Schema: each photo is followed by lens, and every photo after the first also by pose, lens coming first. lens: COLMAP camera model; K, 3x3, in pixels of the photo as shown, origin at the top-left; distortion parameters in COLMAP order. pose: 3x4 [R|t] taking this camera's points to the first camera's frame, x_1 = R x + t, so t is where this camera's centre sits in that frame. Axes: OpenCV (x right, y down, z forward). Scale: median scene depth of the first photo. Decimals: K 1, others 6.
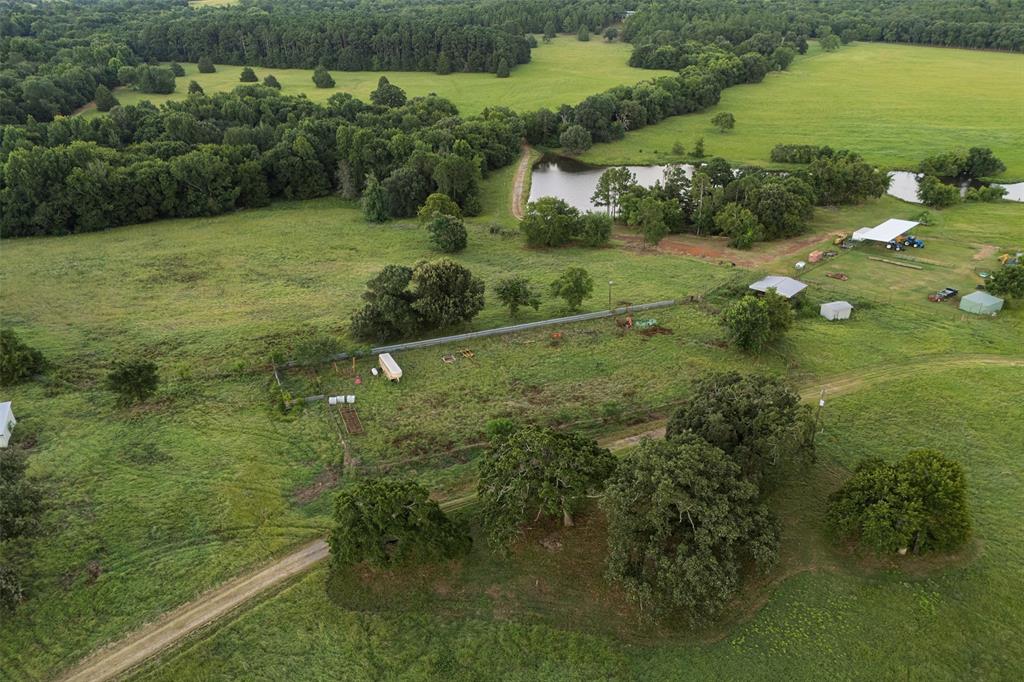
lens RADIAL K [[660.5, 0, 512.0], [0, 660.5, 341.0], [0, 0, 1]] dist [0.007281, -0.005176]
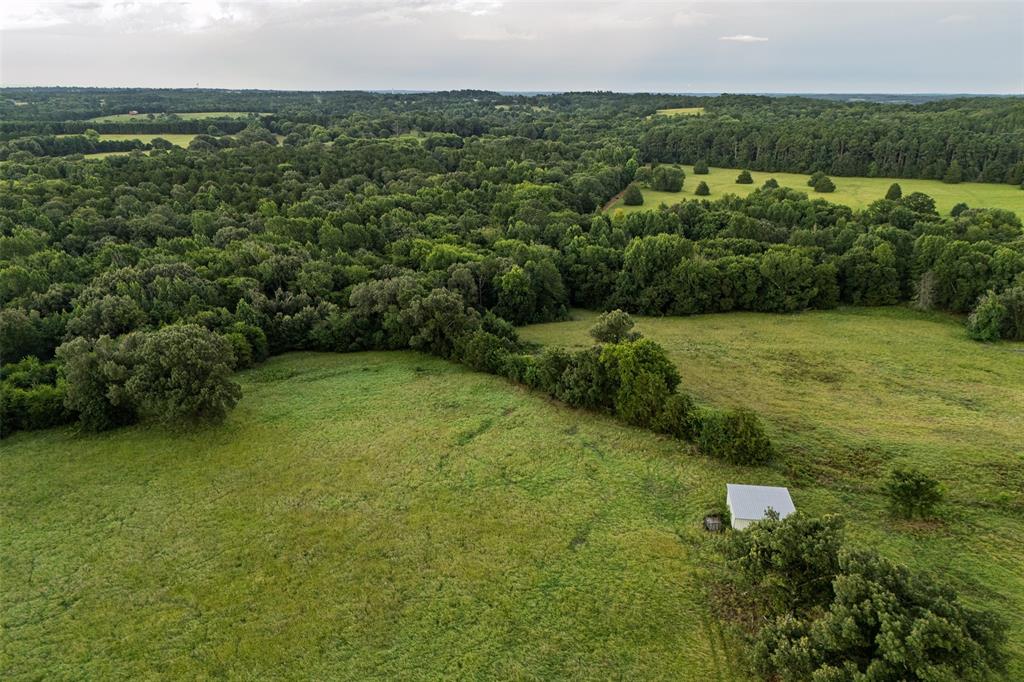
lens RADIAL K [[660.5, 0, 512.0], [0, 660.5, 341.0], [0, 0, 1]] dist [0.007281, -0.005176]
pose [[0.909675, 0.133887, -0.393148, -0.309142], [-0.184780, 0.978235, -0.094409, 0.017803], [0.371951, 0.158528, 0.914616, -0.052427]]
